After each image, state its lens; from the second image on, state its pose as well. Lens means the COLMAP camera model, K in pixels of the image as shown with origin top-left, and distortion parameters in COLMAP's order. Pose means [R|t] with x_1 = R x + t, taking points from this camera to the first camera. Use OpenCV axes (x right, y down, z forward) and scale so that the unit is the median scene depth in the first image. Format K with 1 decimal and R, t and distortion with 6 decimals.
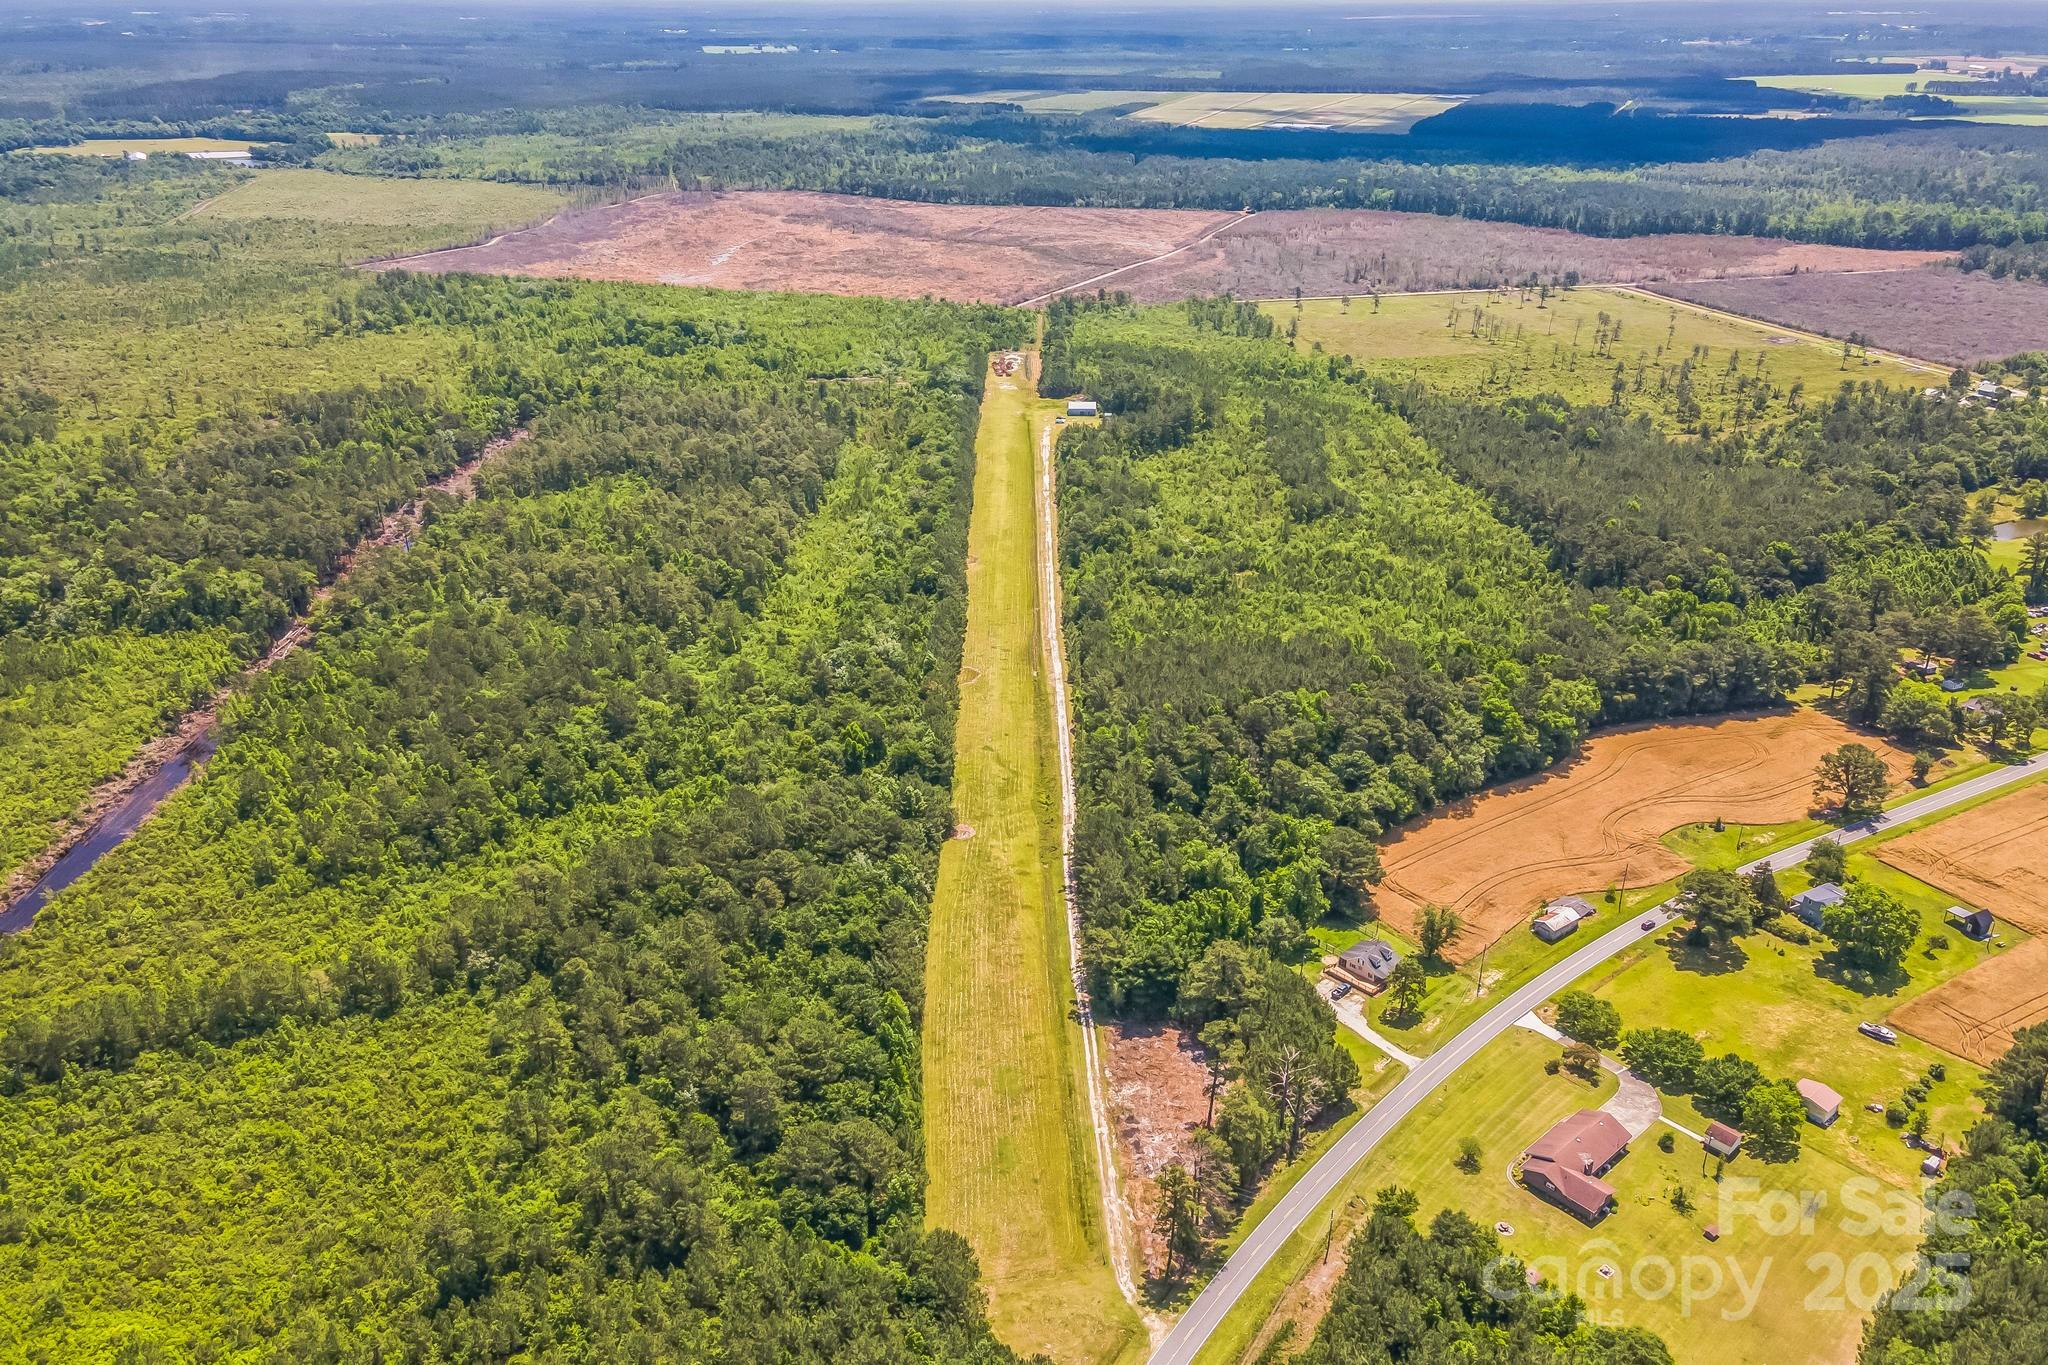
lens RADIAL K [[1448.3, 0, 1024.0], [0, 1448.3, 682.5], [0, 0, 1]] dist [0.043054, 0.003209]
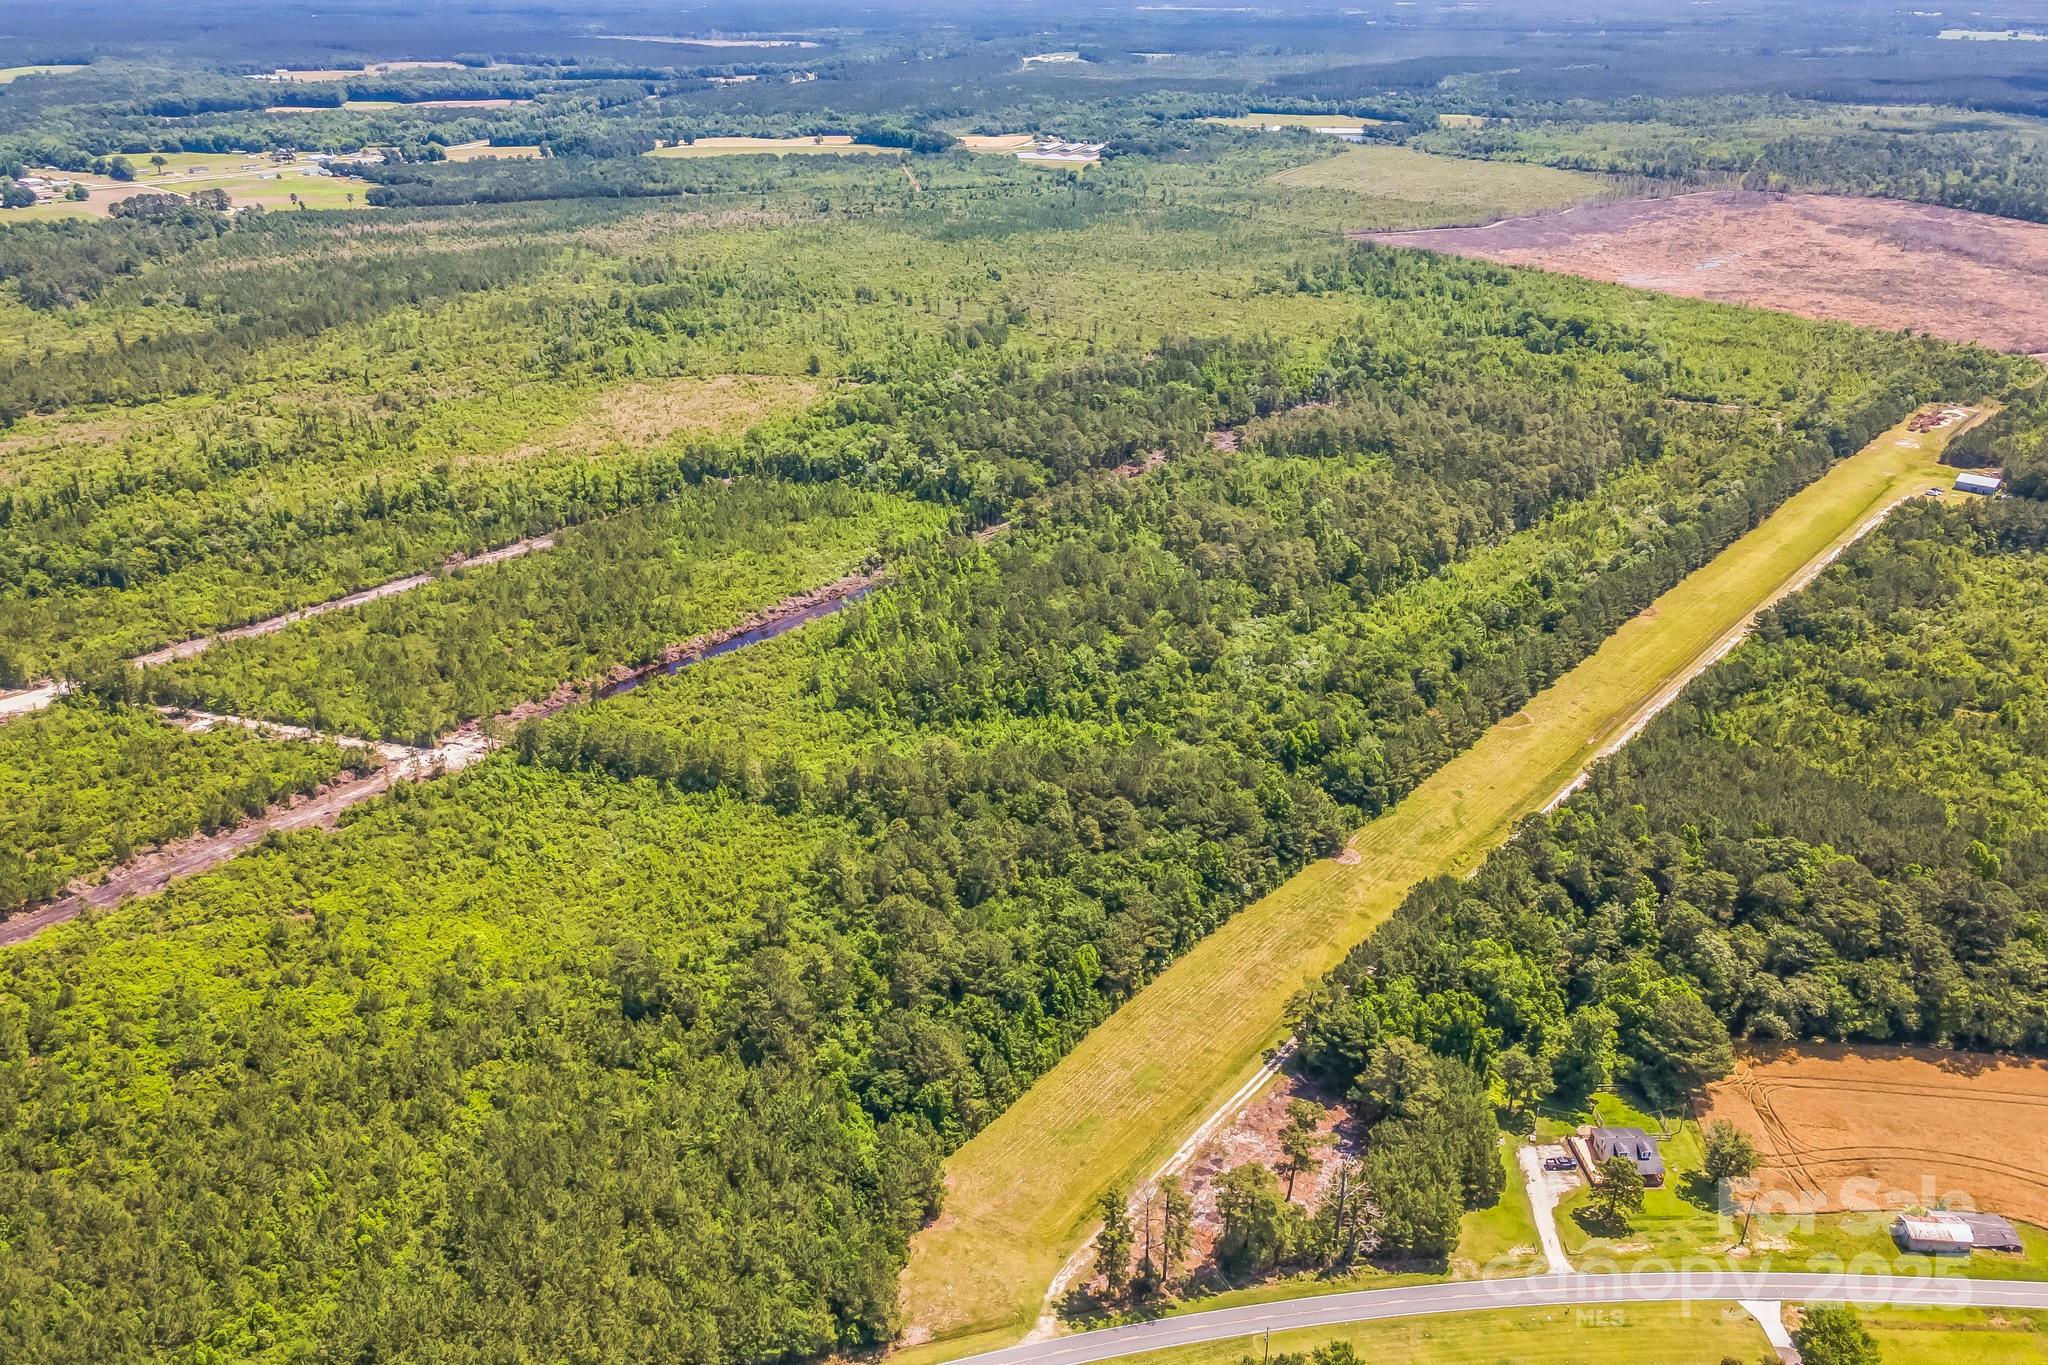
lens RADIAL K [[1448.3, 0, 1024.0], [0, 1448.3, 682.5], [0, 0, 1]] dist [0.043054, 0.003209]
pose [[0.775382, 0.279760, -0.566143, 0.296870], [-0.275225, 0.956599, 0.095759, -0.038970], [0.568361, 0.081567, 0.818726, 0.084845]]
